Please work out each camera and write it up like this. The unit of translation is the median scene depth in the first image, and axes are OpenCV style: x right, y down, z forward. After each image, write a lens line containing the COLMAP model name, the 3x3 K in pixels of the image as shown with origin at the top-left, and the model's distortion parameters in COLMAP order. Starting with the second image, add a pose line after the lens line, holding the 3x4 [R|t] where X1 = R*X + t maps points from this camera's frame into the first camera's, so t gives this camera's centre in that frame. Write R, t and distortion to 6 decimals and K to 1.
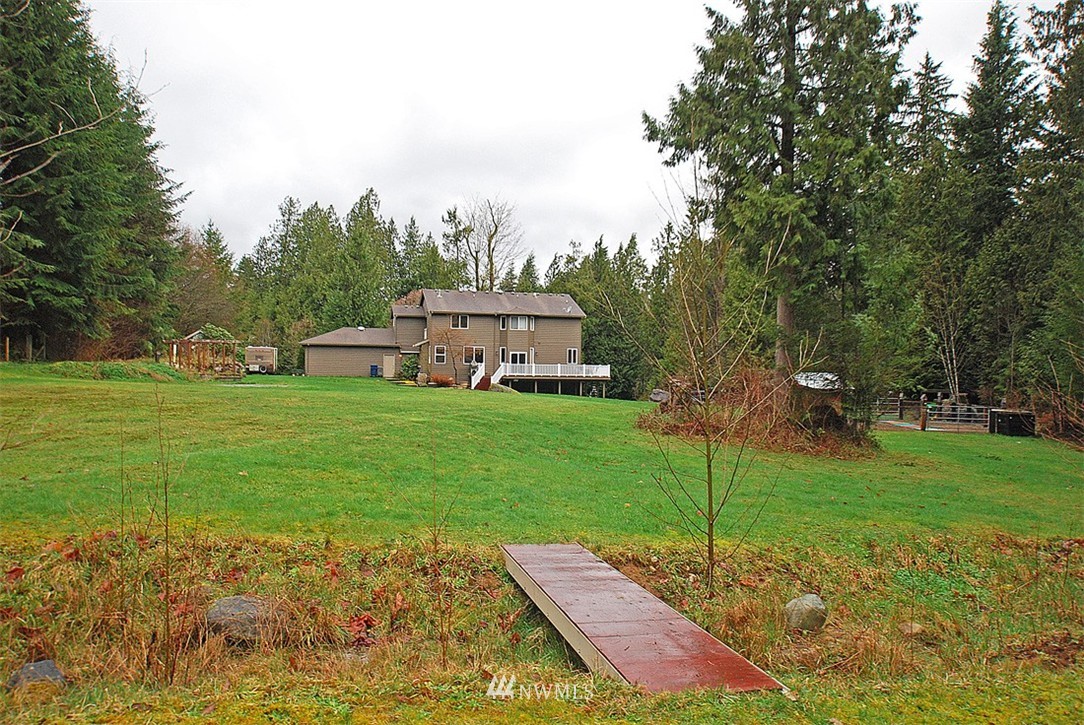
lens RADIAL K [[815.0, 0, 546.1], [0, 815.0, 366.4], [0, 0, 1]] dist [-0.003139, 0.000456]
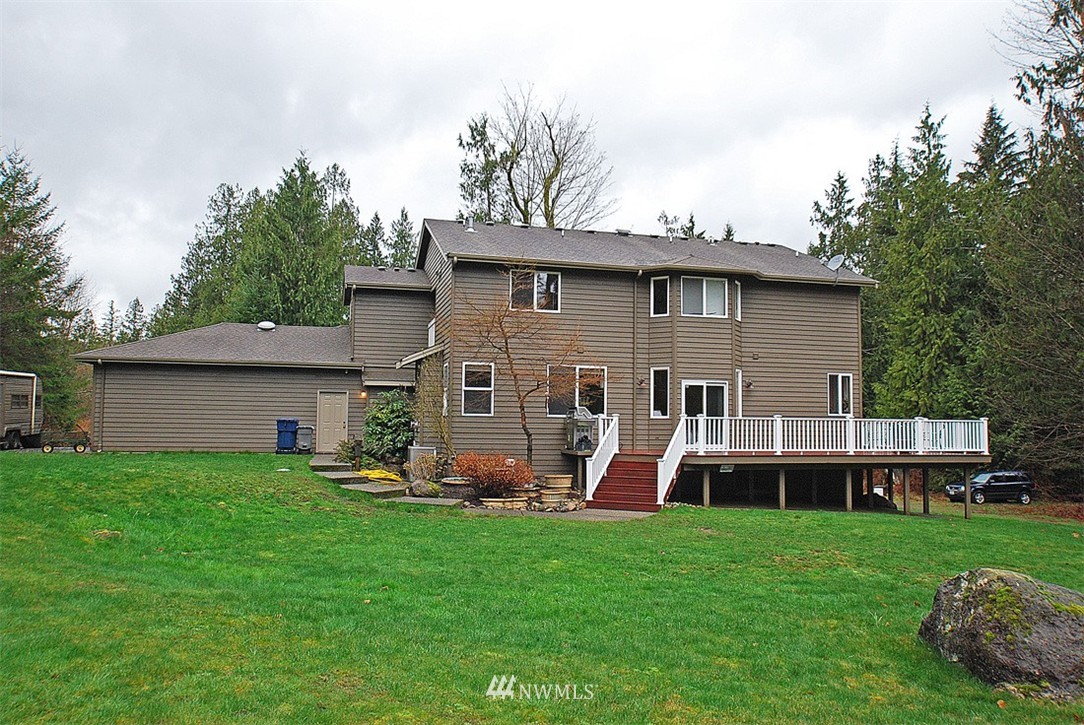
lens RADIAL K [[815.0, 0, 539.6], [0, 815.0, 358.1], [0, 0, 1]] dist [-0.003139, 0.000456]
pose [[0.999998, -0.001881, 0.000897, -0.100580], [0.001944, 0.997139, -0.075571, -0.001593], [-0.000752, 0.075573, 0.997140, 0.639624]]
